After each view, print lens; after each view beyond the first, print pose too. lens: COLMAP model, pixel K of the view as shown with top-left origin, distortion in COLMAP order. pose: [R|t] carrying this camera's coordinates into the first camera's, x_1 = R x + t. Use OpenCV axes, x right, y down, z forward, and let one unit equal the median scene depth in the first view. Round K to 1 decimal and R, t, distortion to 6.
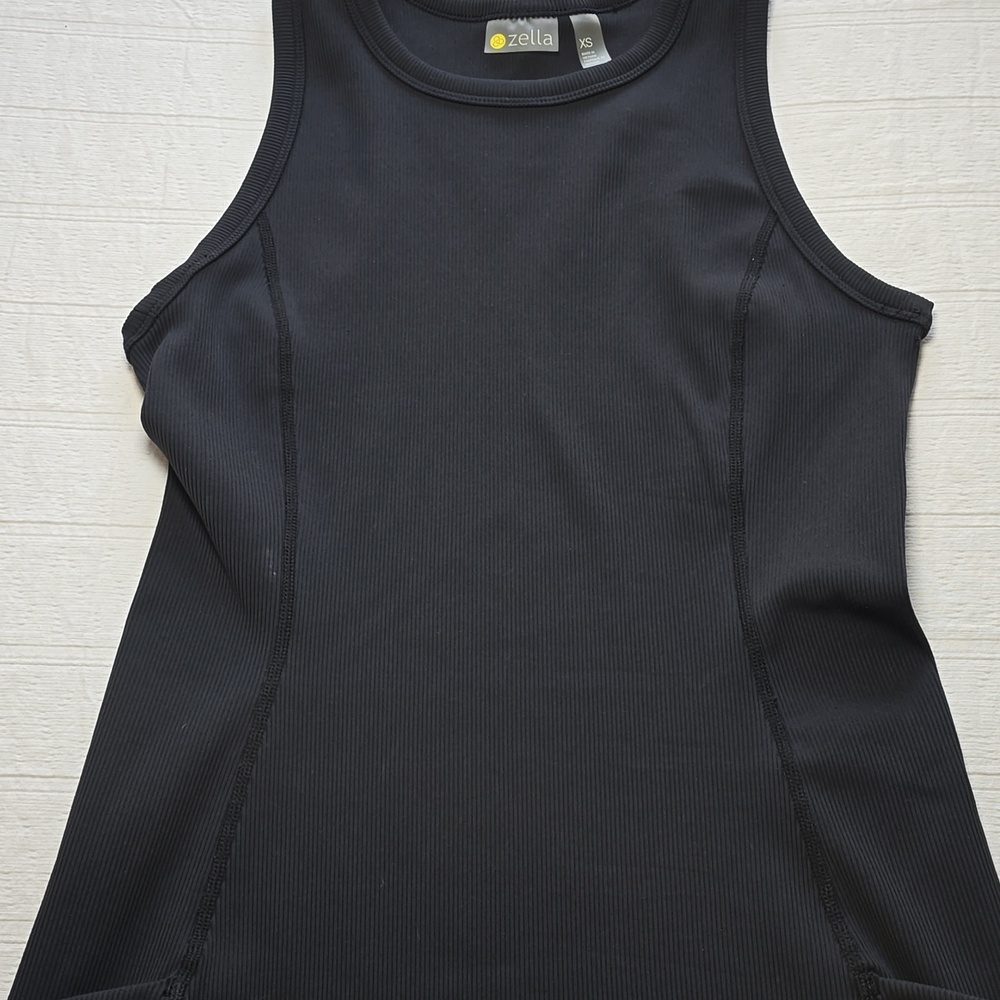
lens RADIAL K [[1446.0, 0, 500.0], [0, 1446.0, 500.0], [0, 0, 1]] dist [0.136373, -0.283134]
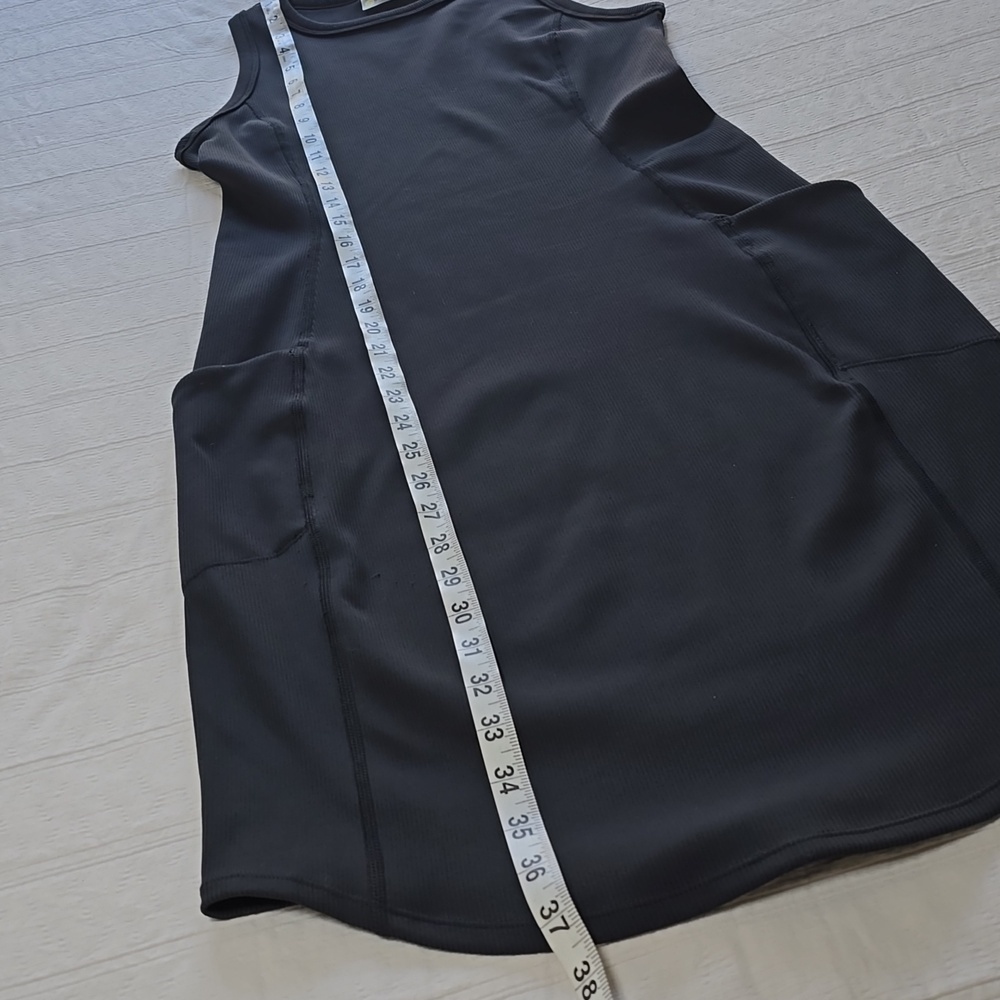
lens RADIAL K [[1446.0, 0, 500.0], [0, 1446.0, 500.0], [0, 0, 1]] dist [0.136373, -0.283134]
pose [[0.961543, -0.263762, 0.076578, -0.139831], [0.271453, 0.870215, -0.411144, 0.919143], [0.041805, 0.416120, 0.908348, -0.240657]]
